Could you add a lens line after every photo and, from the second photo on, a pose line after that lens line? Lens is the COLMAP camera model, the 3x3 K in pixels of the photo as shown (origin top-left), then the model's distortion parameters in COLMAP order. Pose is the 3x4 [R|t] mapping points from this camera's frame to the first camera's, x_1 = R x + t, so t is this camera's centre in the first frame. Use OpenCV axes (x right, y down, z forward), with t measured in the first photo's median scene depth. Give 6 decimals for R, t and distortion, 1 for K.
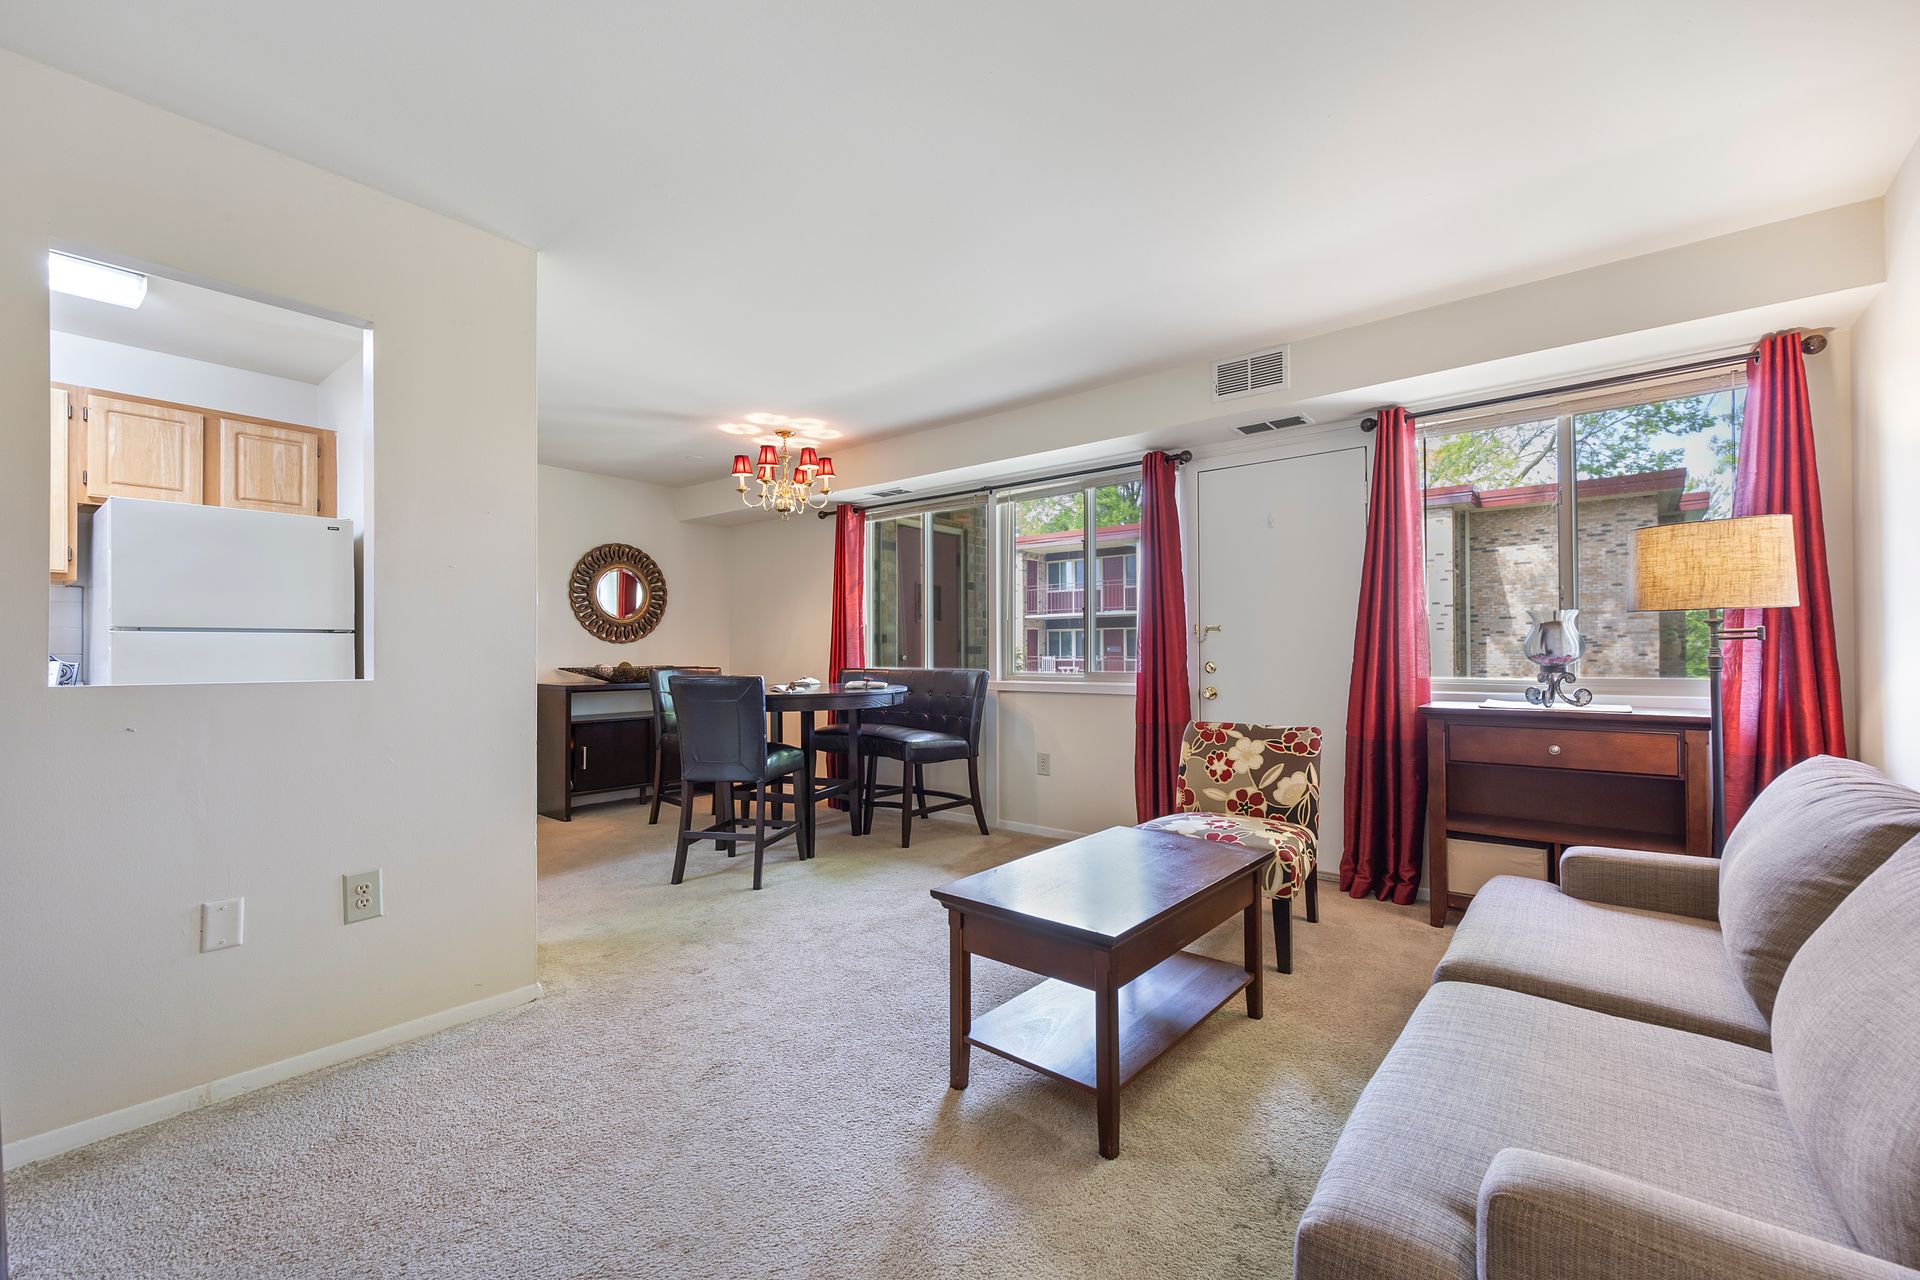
lens RADIAL K [[805.8, 0, 961.5], [0, 805.8, 650.7], [0, 0, 1]] dist [0.002087, 0.000322]
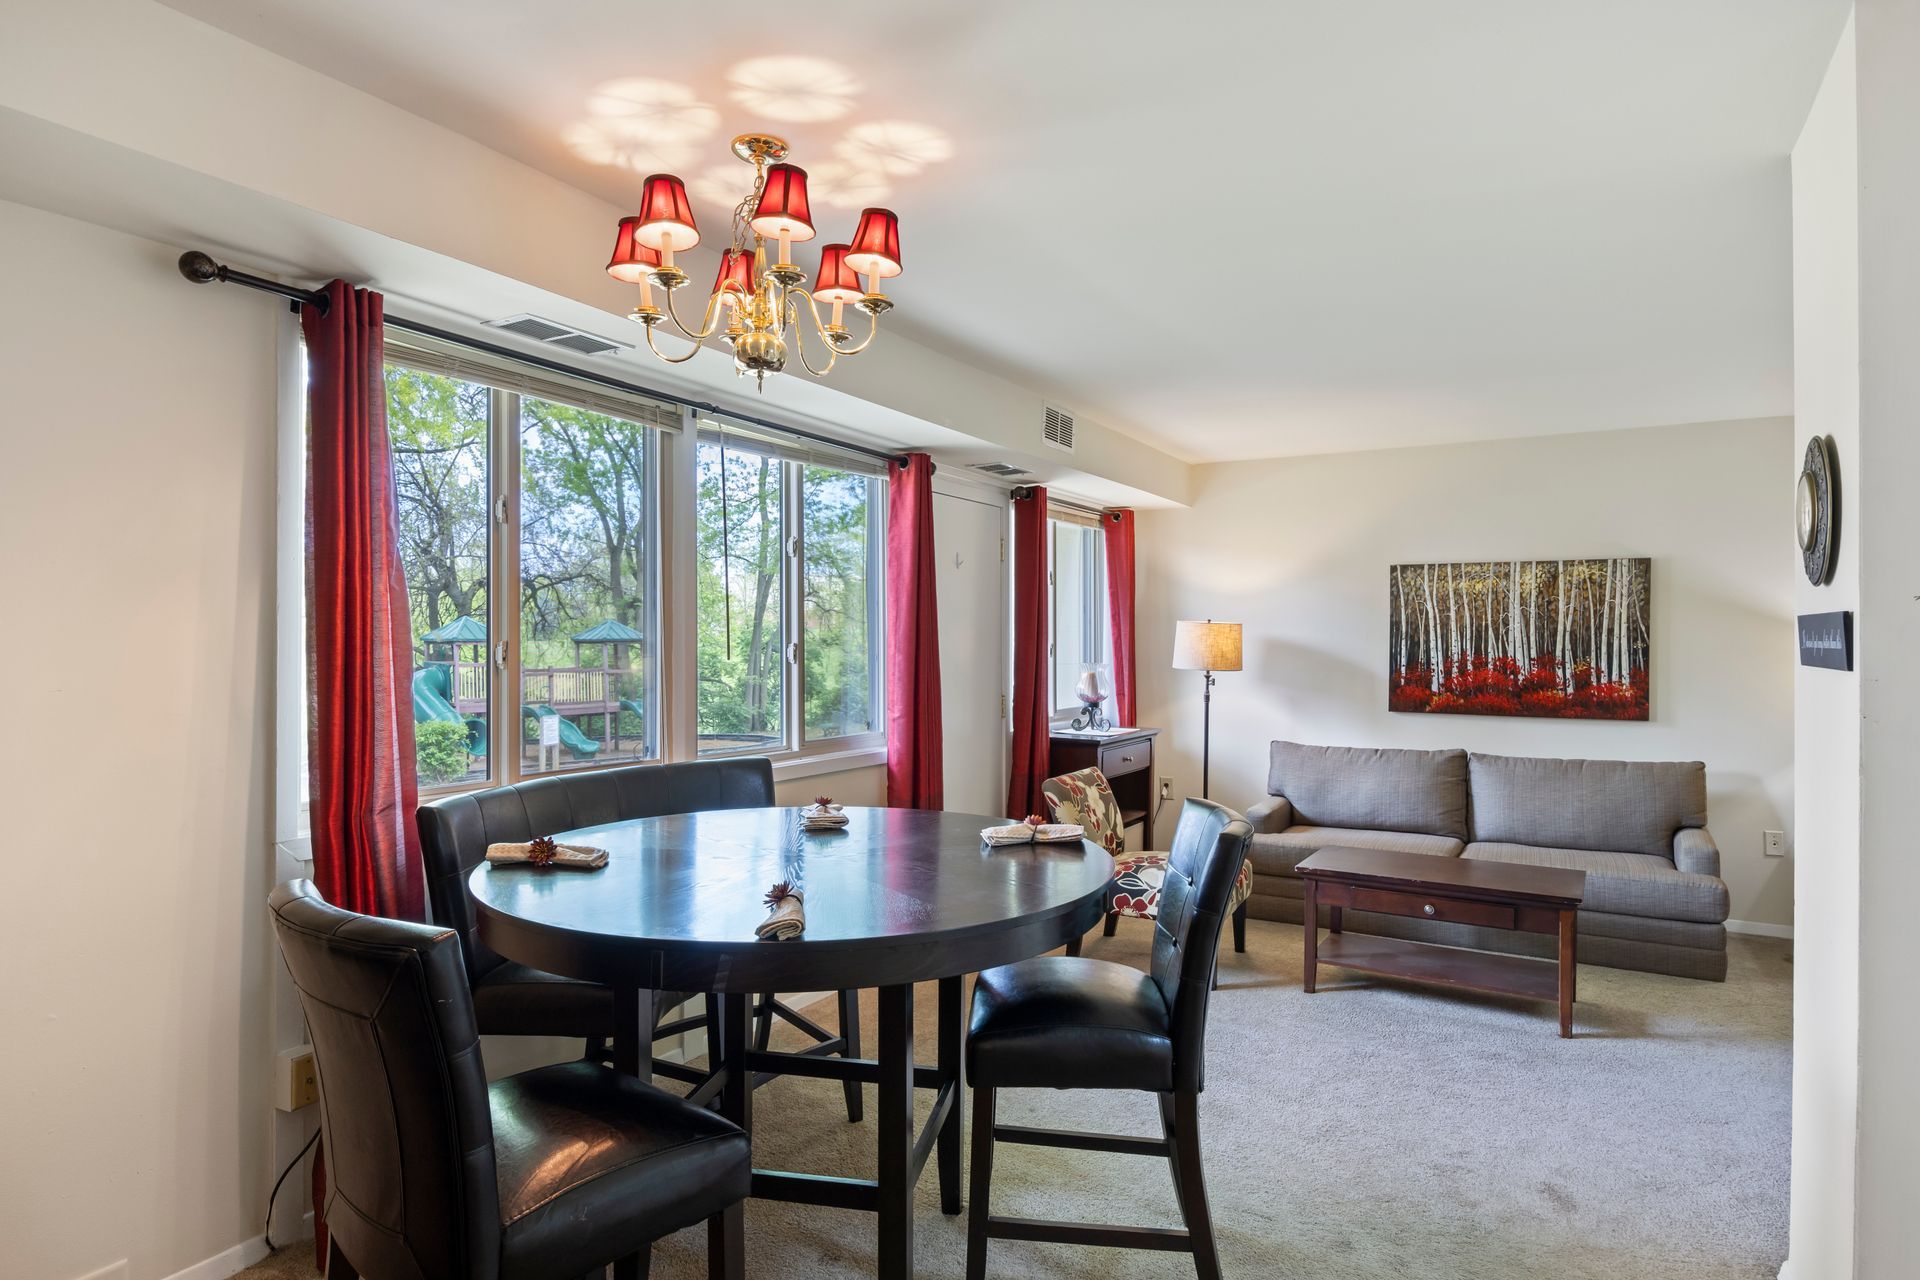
lens RADIAL K [[1064.0, 0, 960.0], [0, 1064.0, 640.0], [0, 0, 1]] dist [-0.000035, 0.000037]
pose [[-0.155997, 0.001420, 0.987757, -0.963469], [-0.004787, 0.999986, -0.002194, -0.068345], [-0.987746, -0.005071, -0.155988, 1.350714]]
